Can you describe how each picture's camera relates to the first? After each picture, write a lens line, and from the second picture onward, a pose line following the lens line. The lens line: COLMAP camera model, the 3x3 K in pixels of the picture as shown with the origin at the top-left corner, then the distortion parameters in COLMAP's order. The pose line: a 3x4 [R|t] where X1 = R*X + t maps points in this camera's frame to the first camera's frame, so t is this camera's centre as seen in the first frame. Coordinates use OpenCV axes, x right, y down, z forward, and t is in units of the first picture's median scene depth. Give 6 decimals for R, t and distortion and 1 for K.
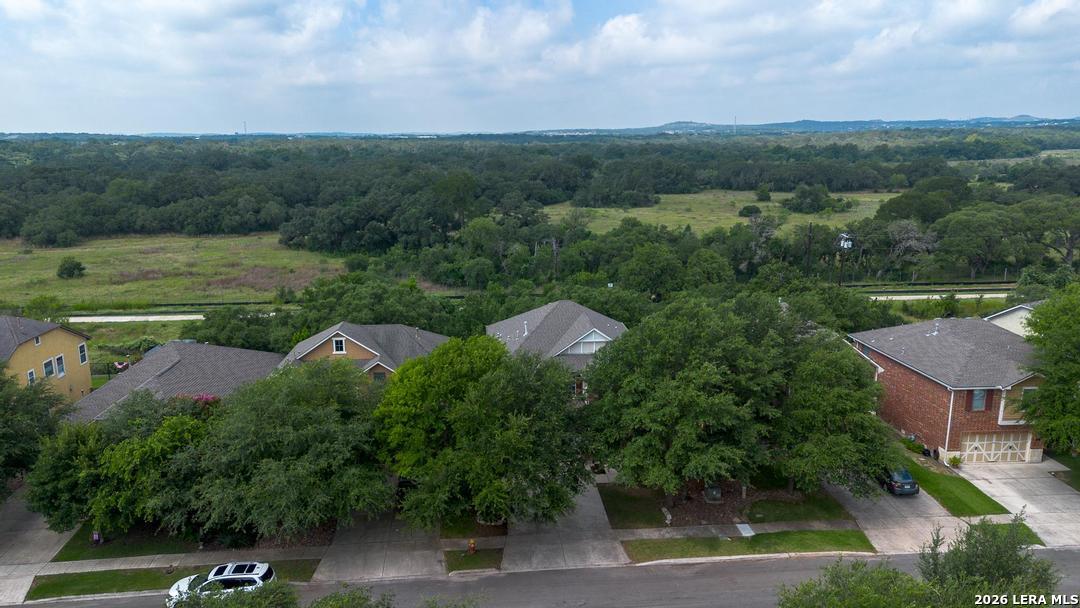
lens RADIAL K [[763.0, 0, 540.0], [0, 763.0, 304.0], [0, 0, 1]] dist [0.086021, -0.060187]
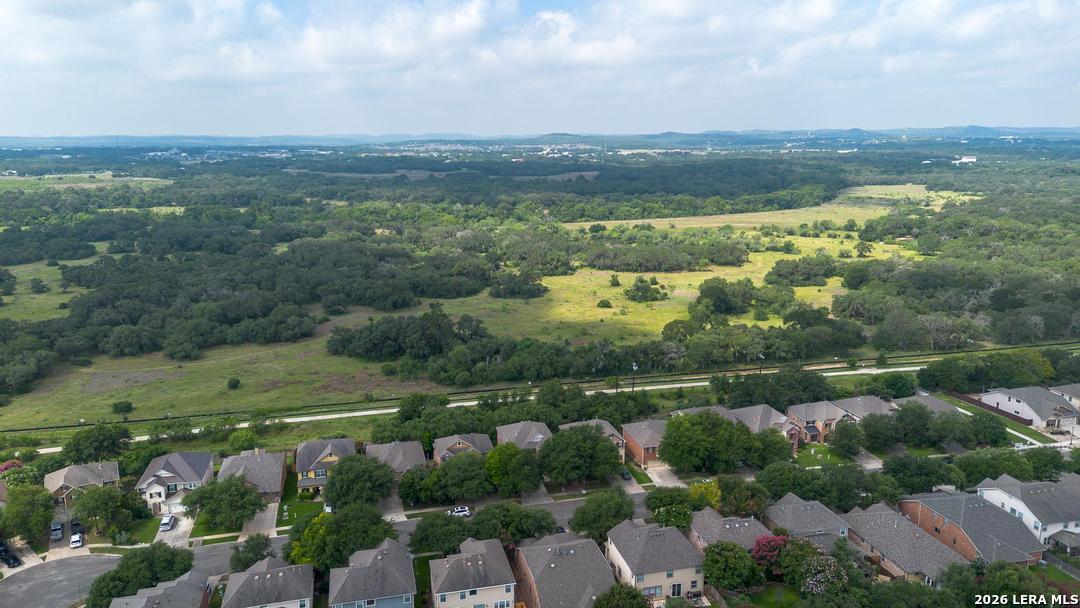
lens RADIAL K [[763.0, 0, 540.0], [0, 763.0, 304.0], [0, 0, 1]] dist [0.086021, -0.060187]
pose [[0.987782, -0.028502, 0.153213, -0.186184], [0.028488, 0.999592, 0.002286, -0.240934], [-0.153215, 0.002106, 0.988191, -1.009342]]
